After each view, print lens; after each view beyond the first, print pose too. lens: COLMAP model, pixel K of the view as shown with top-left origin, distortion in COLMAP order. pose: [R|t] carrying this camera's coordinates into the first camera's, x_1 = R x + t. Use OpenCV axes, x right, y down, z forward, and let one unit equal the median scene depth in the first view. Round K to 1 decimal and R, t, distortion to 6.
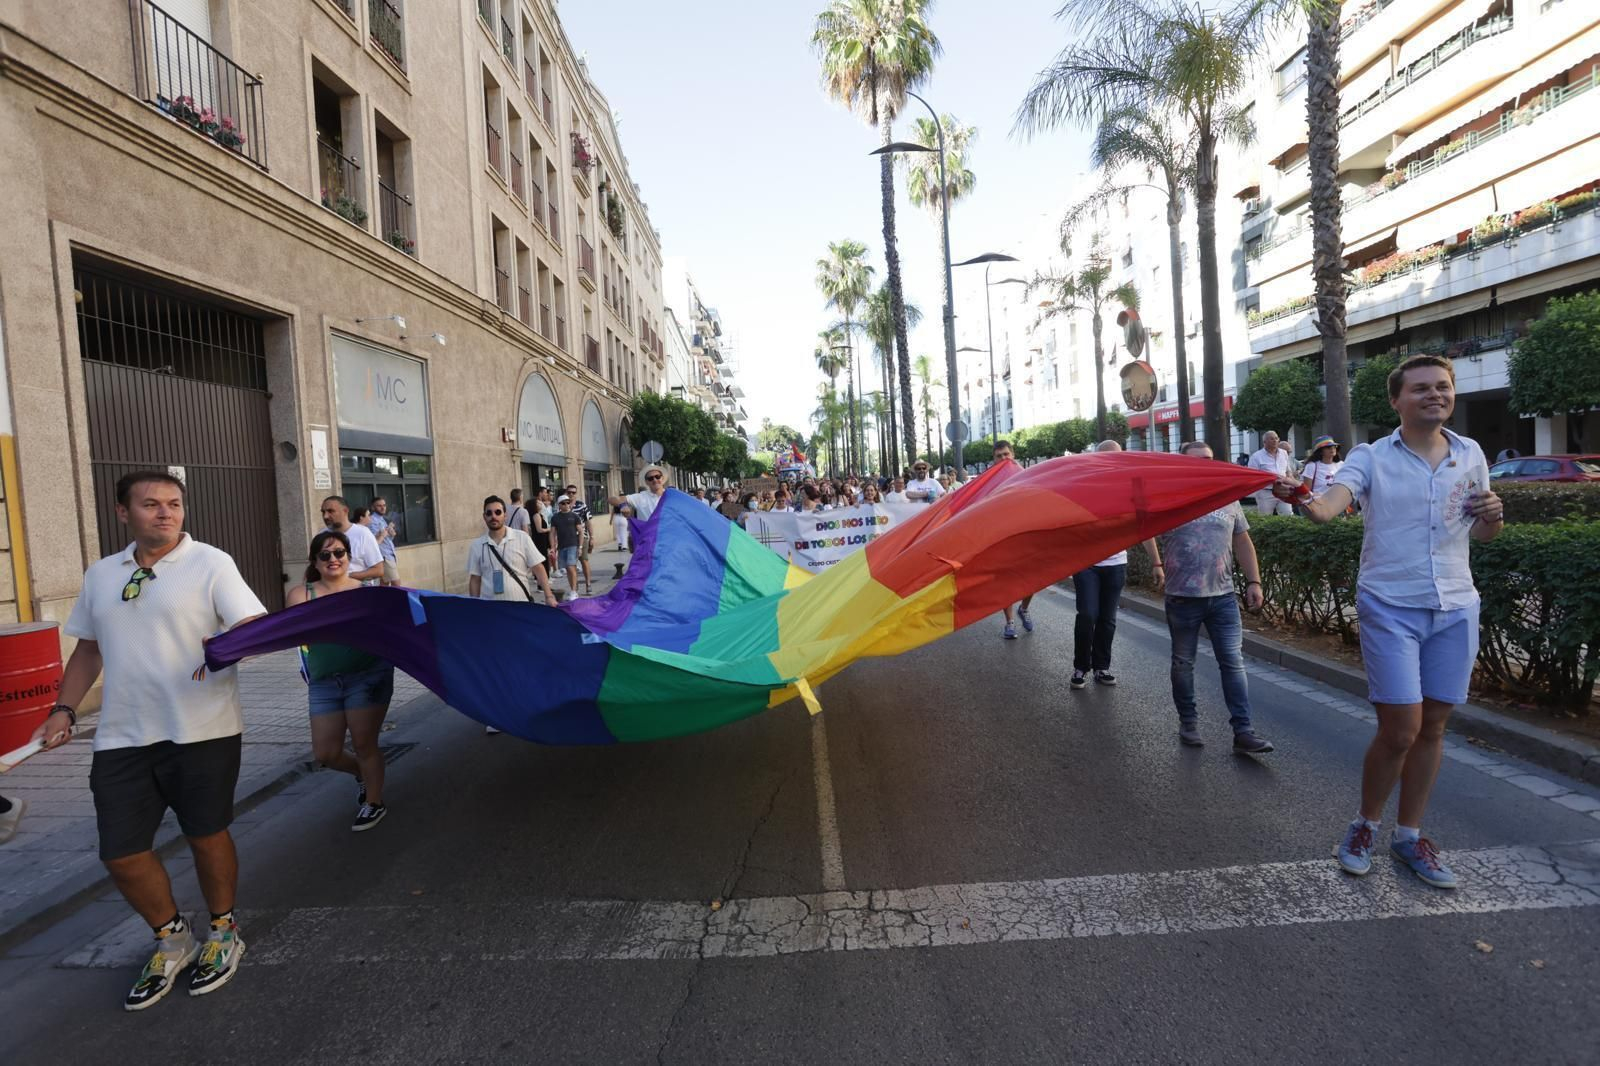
lens RADIAL K [[785.4, 0, 795.5], [0, 785.4, 524.5], [0, 0, 1]] dist [-0.060158, 0.024534]
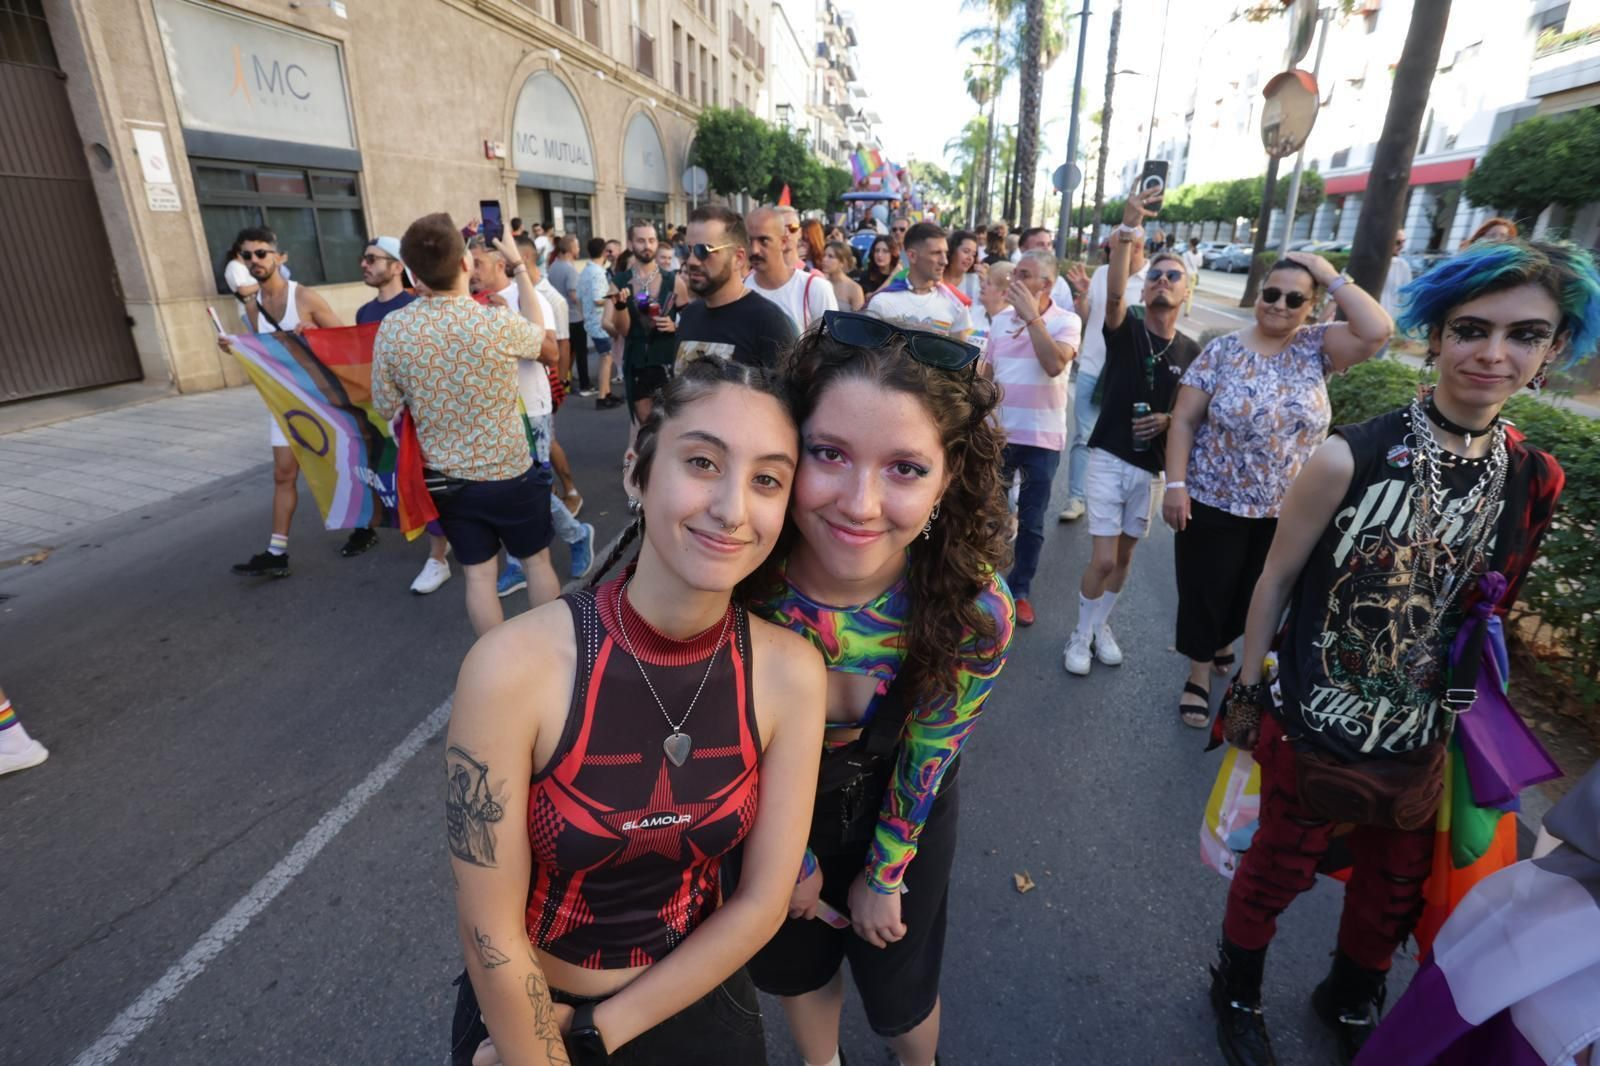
lens RADIAL K [[785.5, 0, 795.6], [0, 785.5, 527.2], [0, 0, 1]] dist [-0.068883, 0.026065]
pose [[0.982580, 0.123283, -0.139064, 0.140795], [-0.073400, 0.944891, 0.319050, -0.024483], [0.170733, -0.303284, 0.937480, 0.204429]]
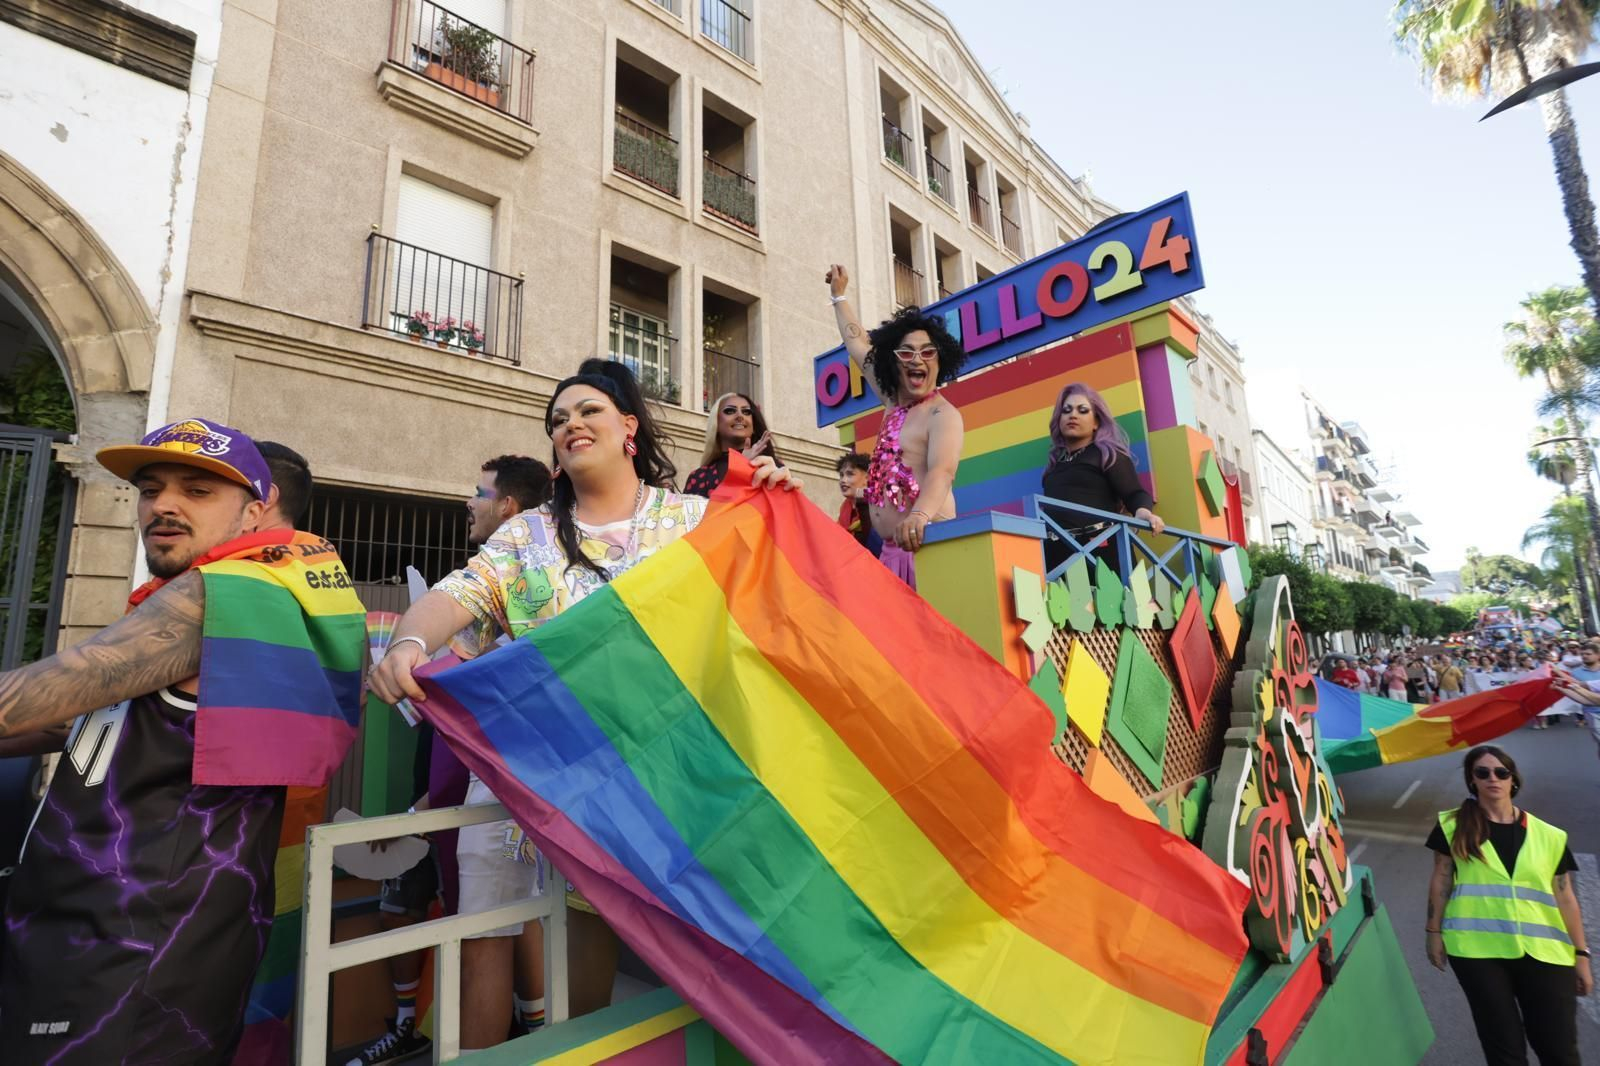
lens RADIAL K [[785.5, 0, 795.6], [0, 785.5, 527.2], [0, 0, 1]] dist [-0.068883, 0.026065]
pose [[0.710447, -0.098608, -0.696809, 0.147044], [-0.034797, 0.984002, -0.174727, -0.069850], [0.702890, 0.148381, 0.695649, 0.405383]]
